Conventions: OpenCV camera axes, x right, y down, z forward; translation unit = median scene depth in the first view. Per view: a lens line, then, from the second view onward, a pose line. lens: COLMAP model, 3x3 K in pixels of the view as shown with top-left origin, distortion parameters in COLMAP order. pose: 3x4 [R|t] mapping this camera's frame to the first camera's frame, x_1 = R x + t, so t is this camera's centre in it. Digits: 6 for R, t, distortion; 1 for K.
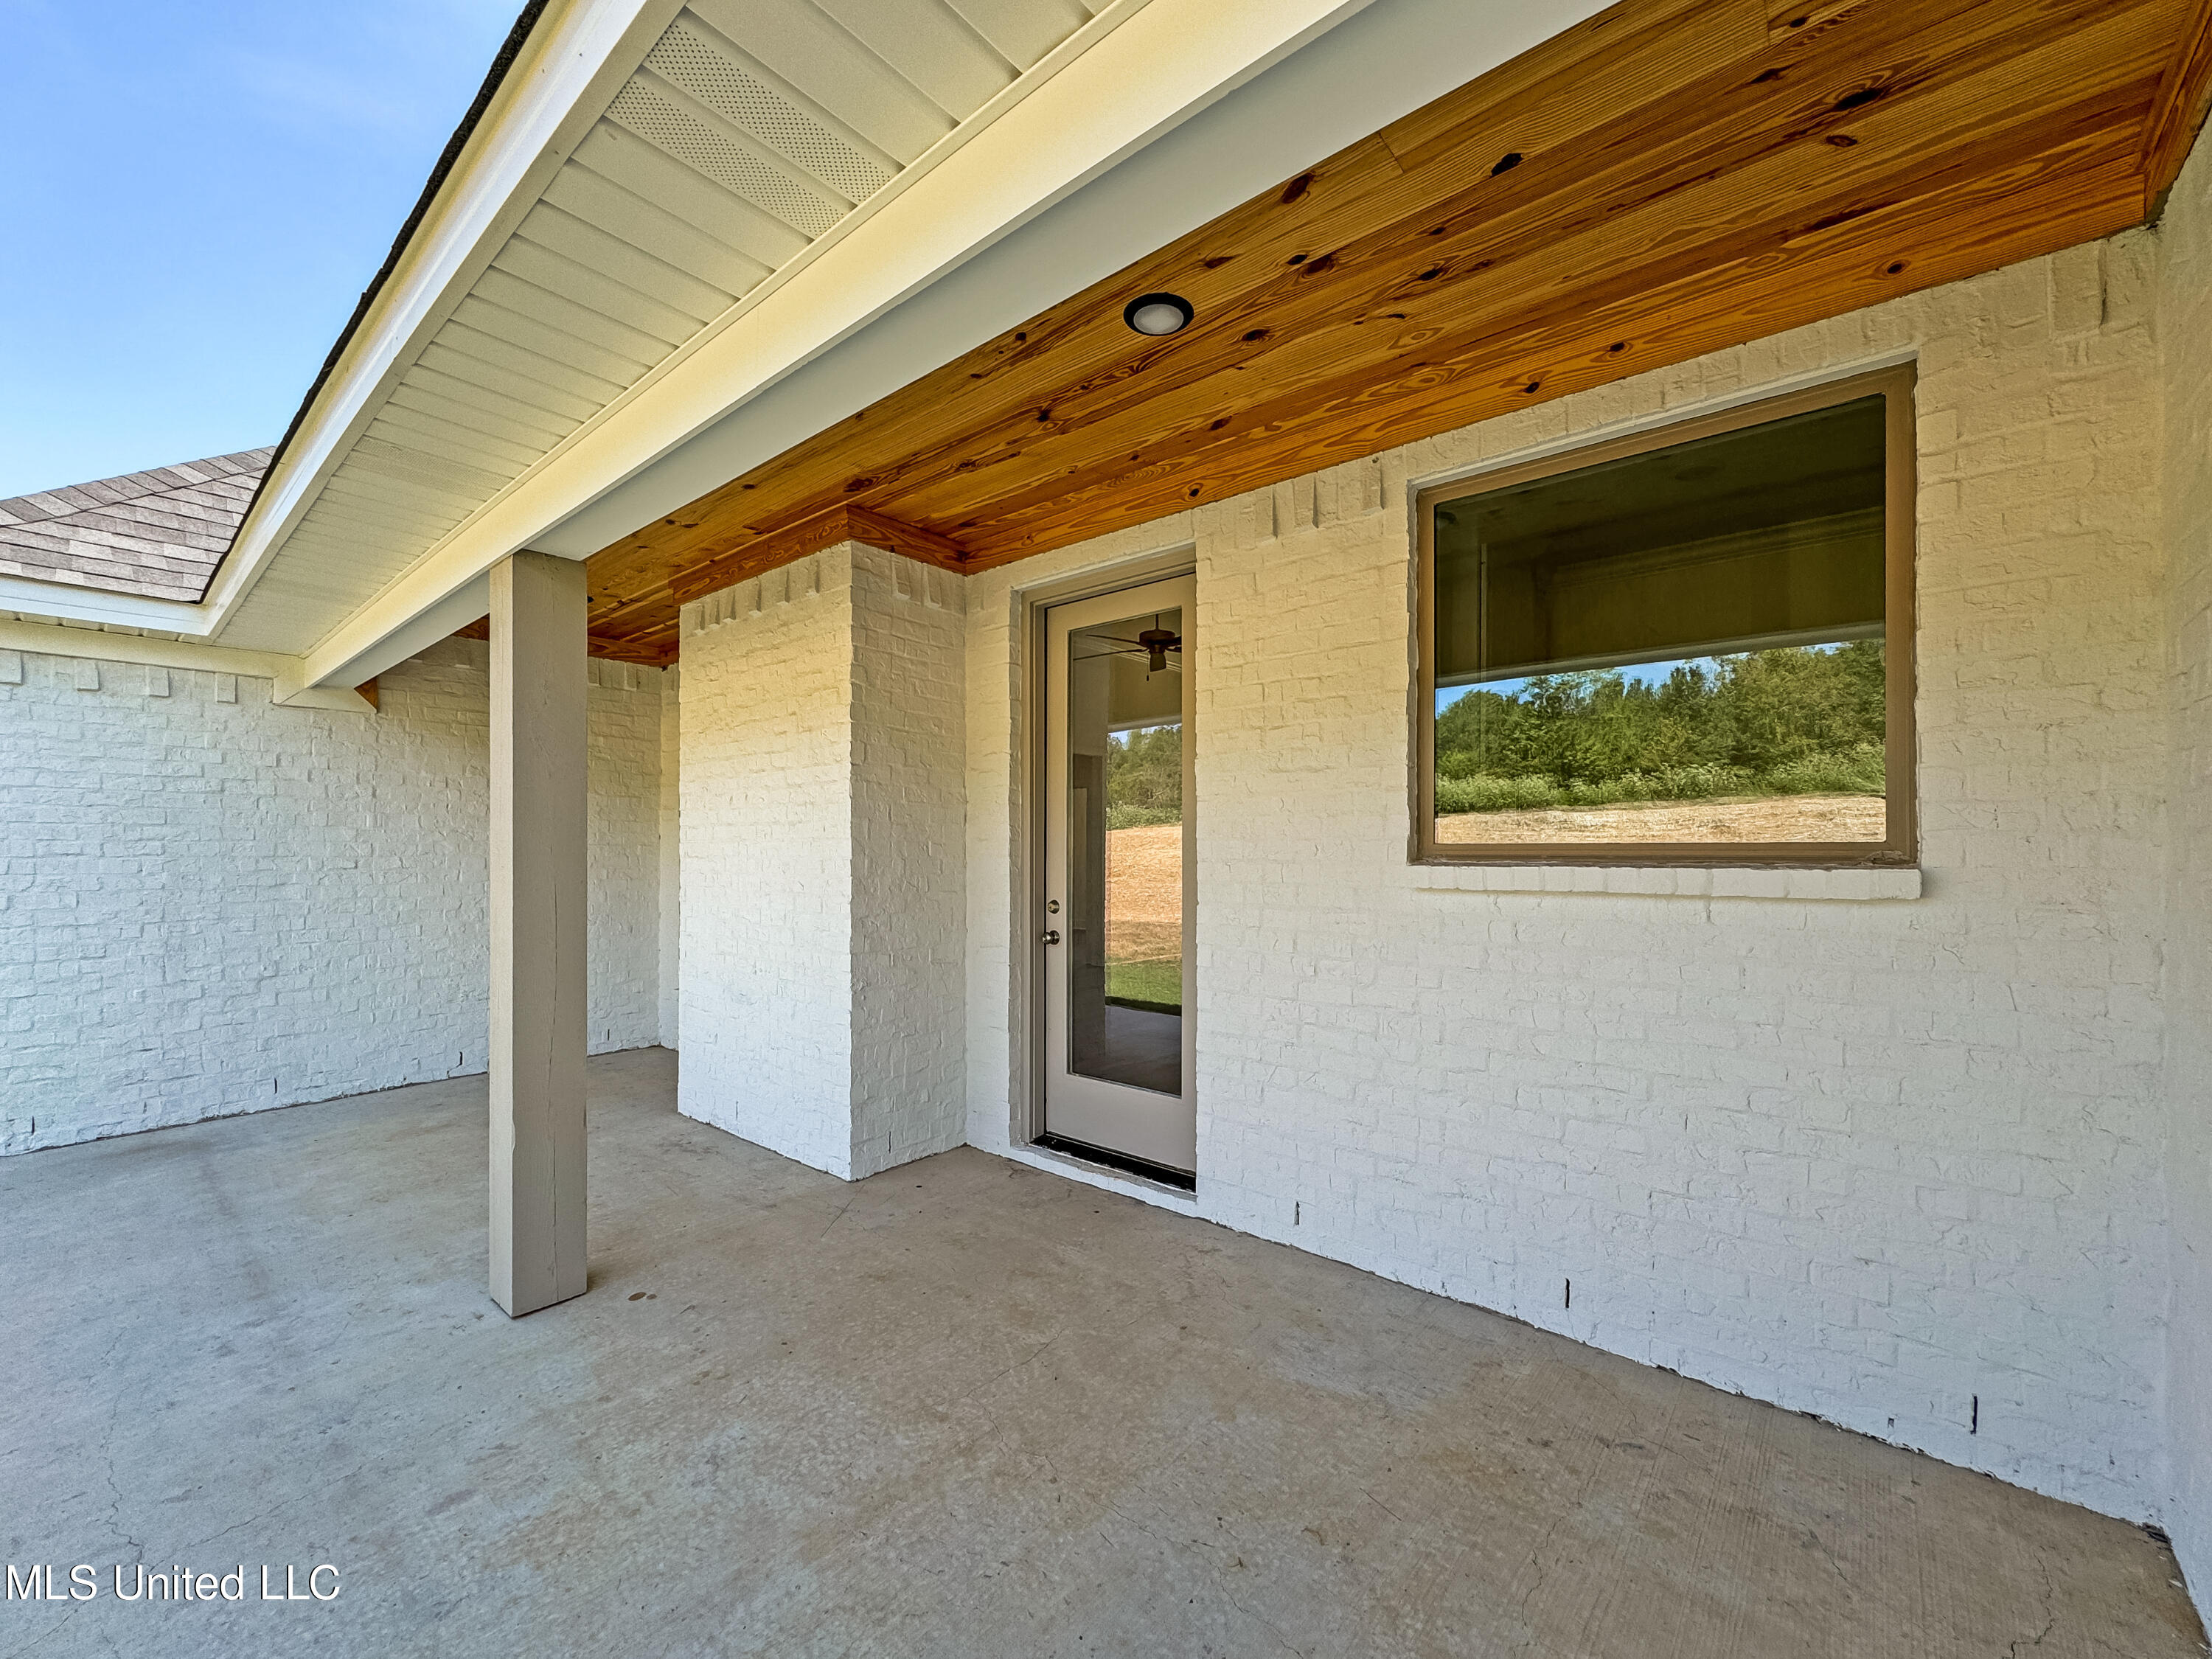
lens RADIAL K [[890.5, 0, 1106.0], [0, 890.5, 829.5], [0, 0, 1]] dist [-0.002384, -0.000183]
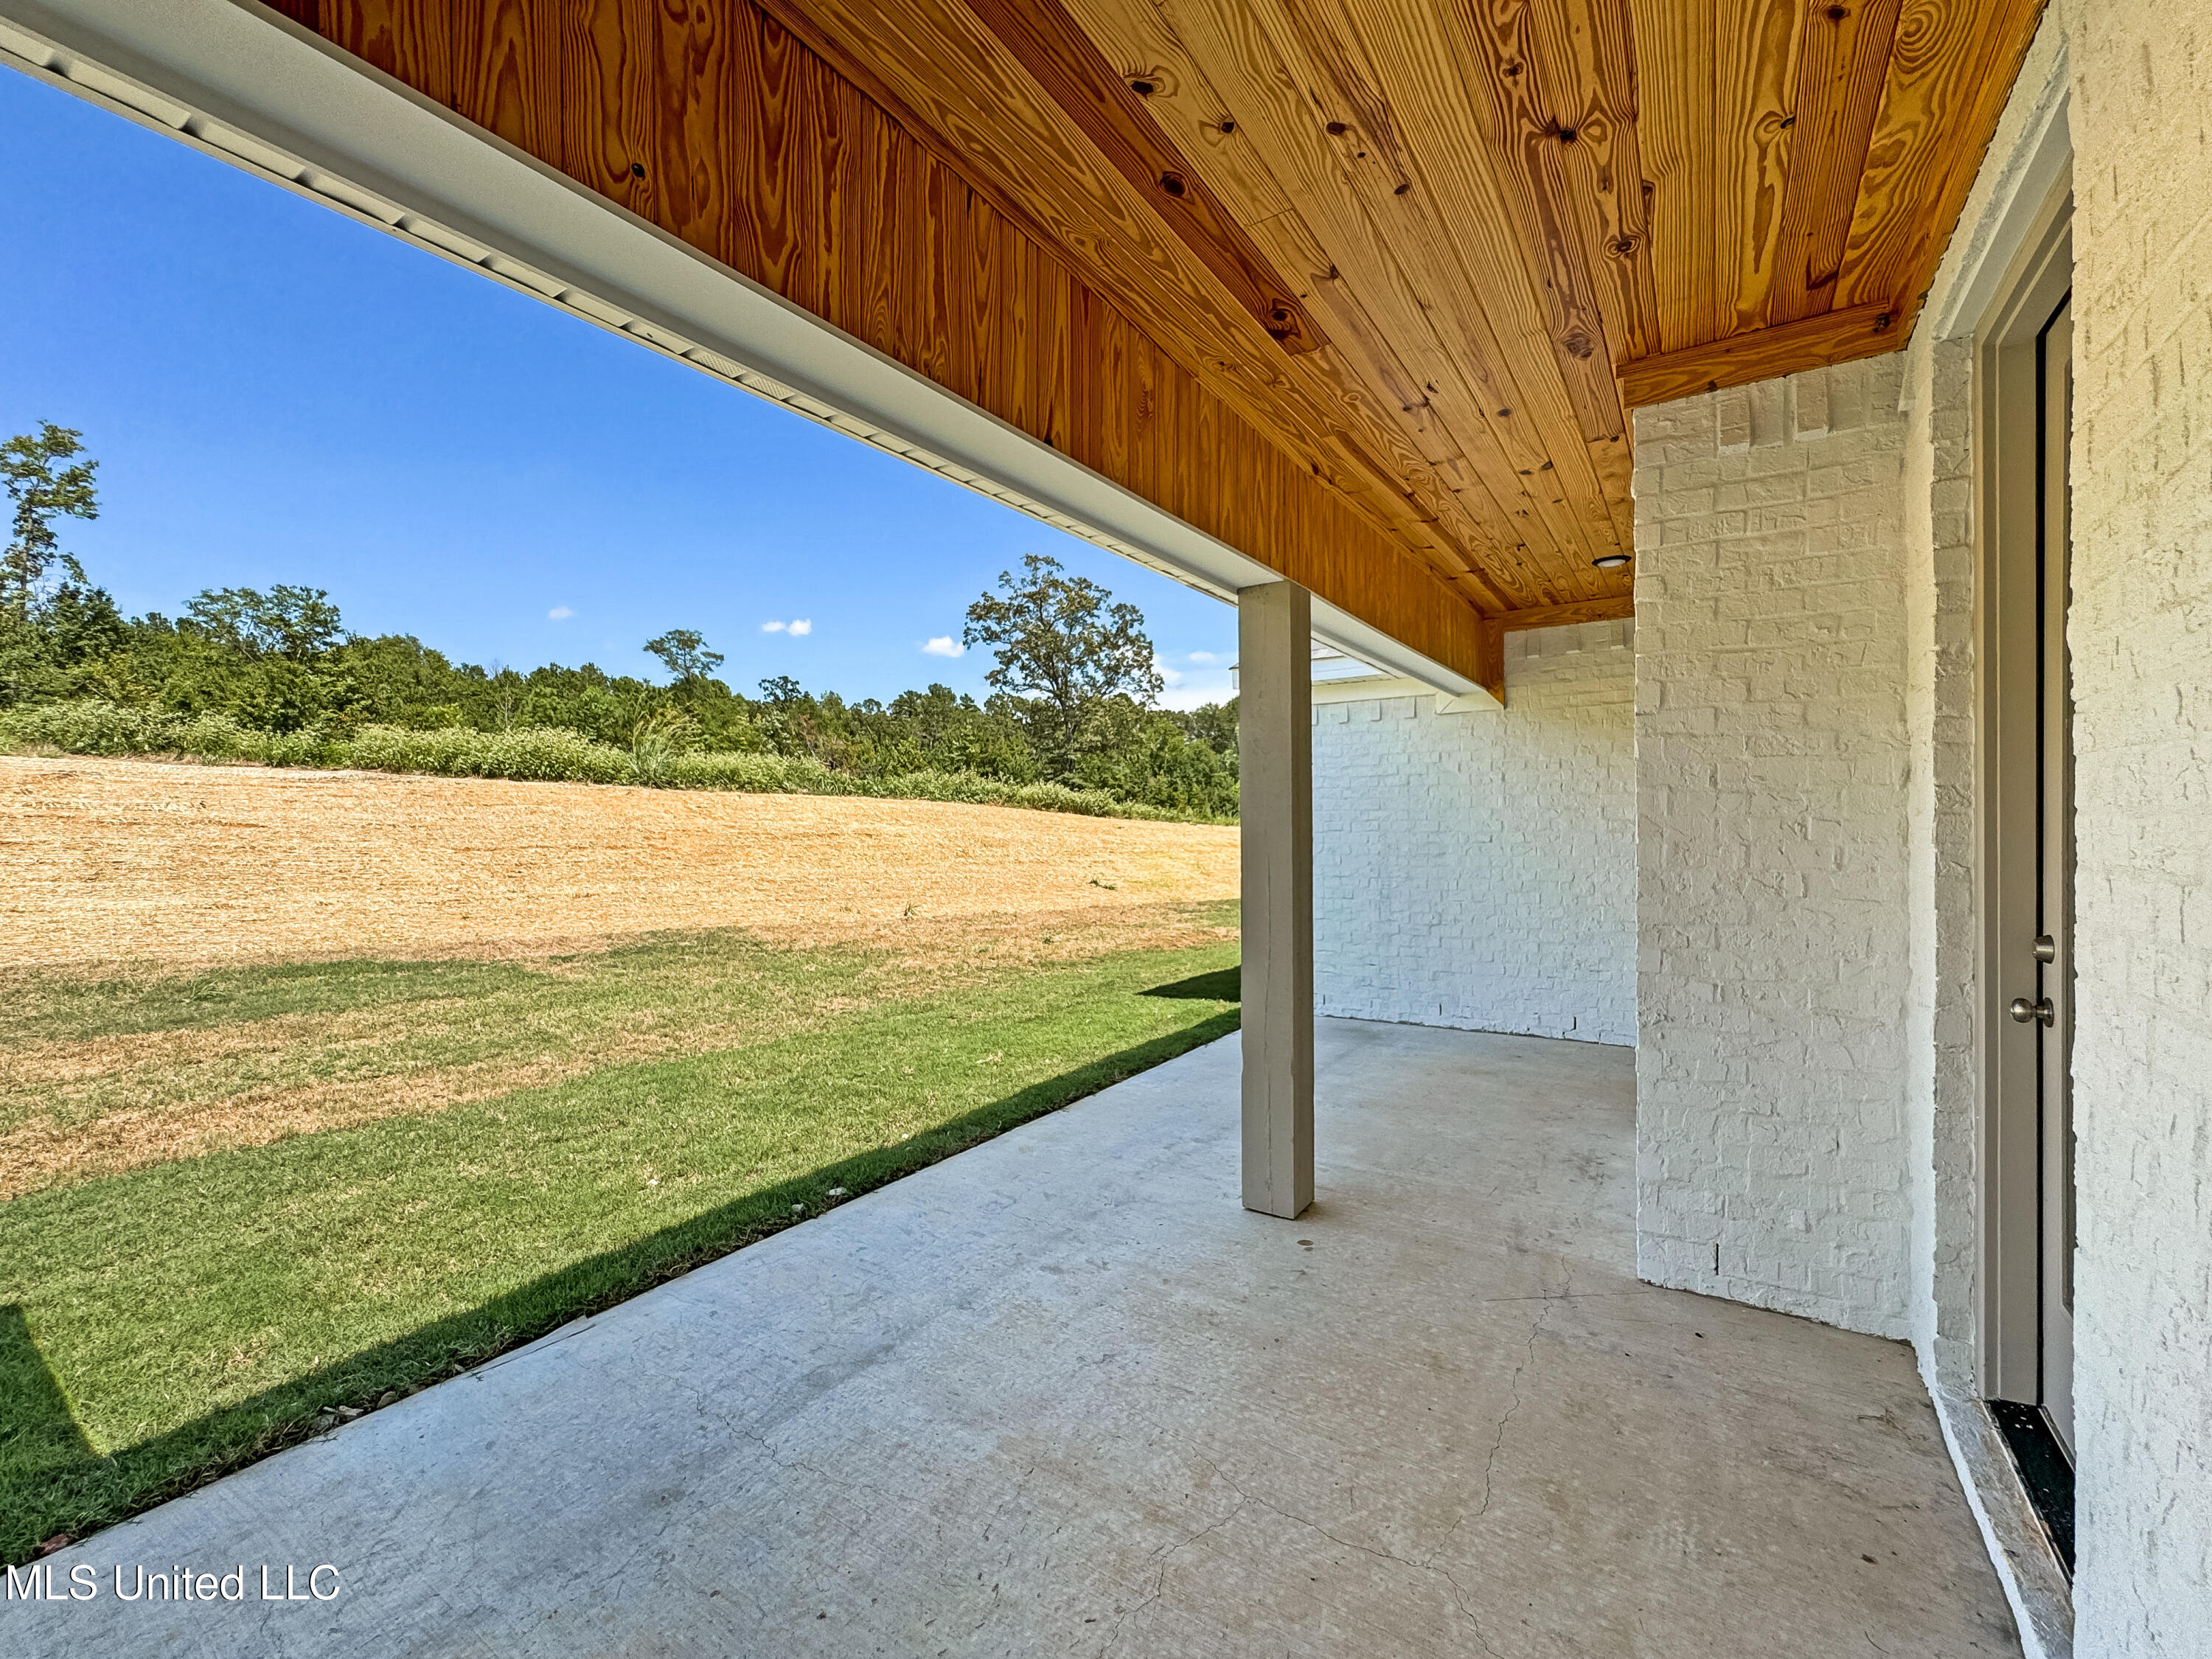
lens RADIAL K [[903.0, 0, 1105.7], [0, 903.0, 817.4], [0, 0, 1]] dist [-0.000636, 0.000115]
pose [[0.113784, -0.008953, -0.993465, 0.377944], [0.030471, 0.999520, -0.005517, 0.002245], [0.993038, -0.029644, 0.114002, 0.445846]]
